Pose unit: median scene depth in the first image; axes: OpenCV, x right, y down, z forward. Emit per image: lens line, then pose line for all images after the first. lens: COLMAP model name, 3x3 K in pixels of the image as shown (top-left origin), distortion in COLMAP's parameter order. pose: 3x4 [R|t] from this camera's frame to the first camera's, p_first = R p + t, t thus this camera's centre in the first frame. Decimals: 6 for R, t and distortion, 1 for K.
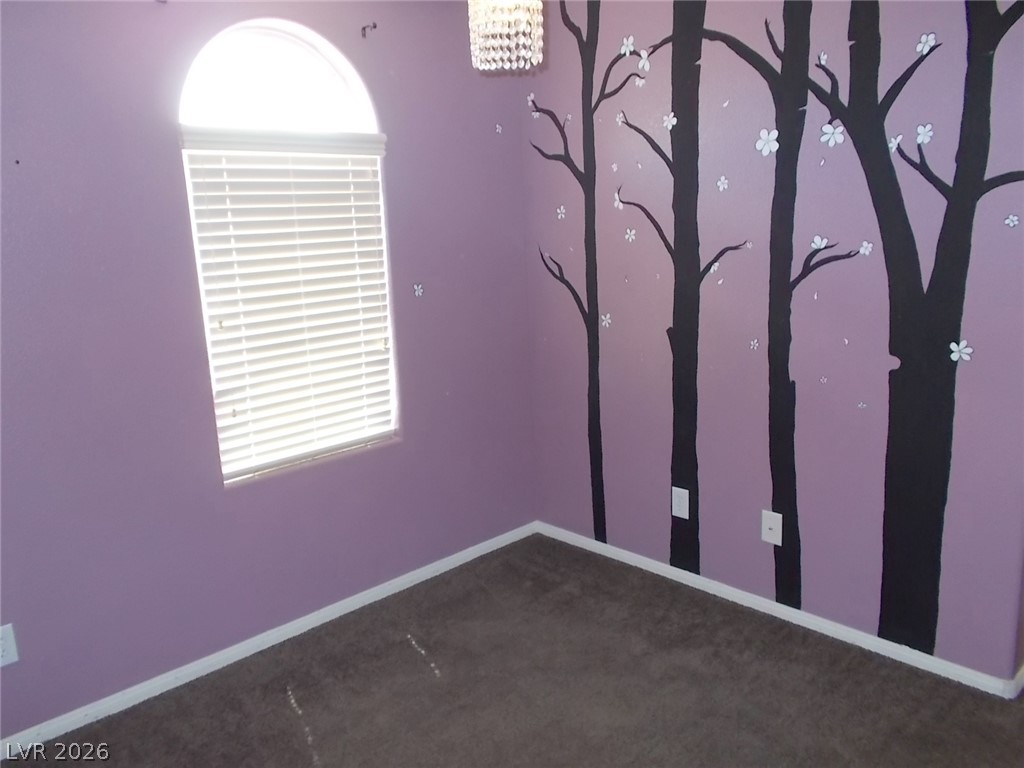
lens RADIAL K [[808.0, 0, 511.0], [0, 808.0, 381.8], [0, 0, 1]] dist [0.041530, -0.028825]
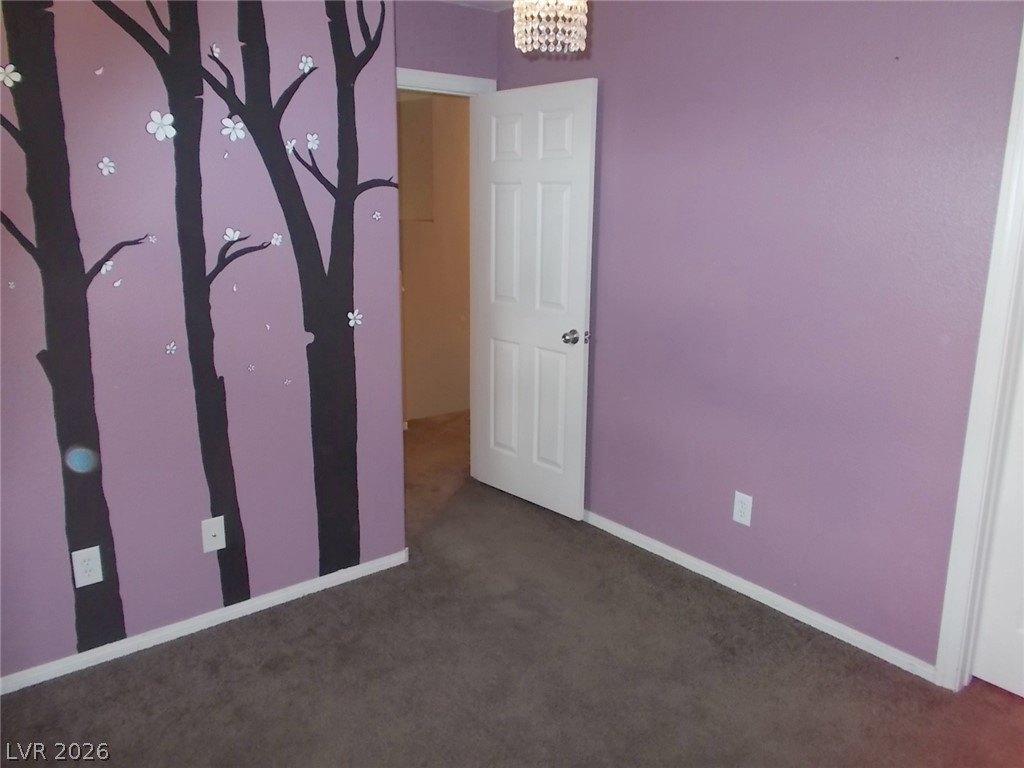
lens RADIAL K [[808.0, 0, 510.7], [0, 808.0, 387.3], [0, 0, 1]] dist [0.041530, -0.028825]
pose [[0.084148, -0.190104, 0.978151, -0.636611], [0.198031, 0.965243, 0.170559, -0.094133], [-0.976577, 0.179352, 0.118870, 0.588751]]
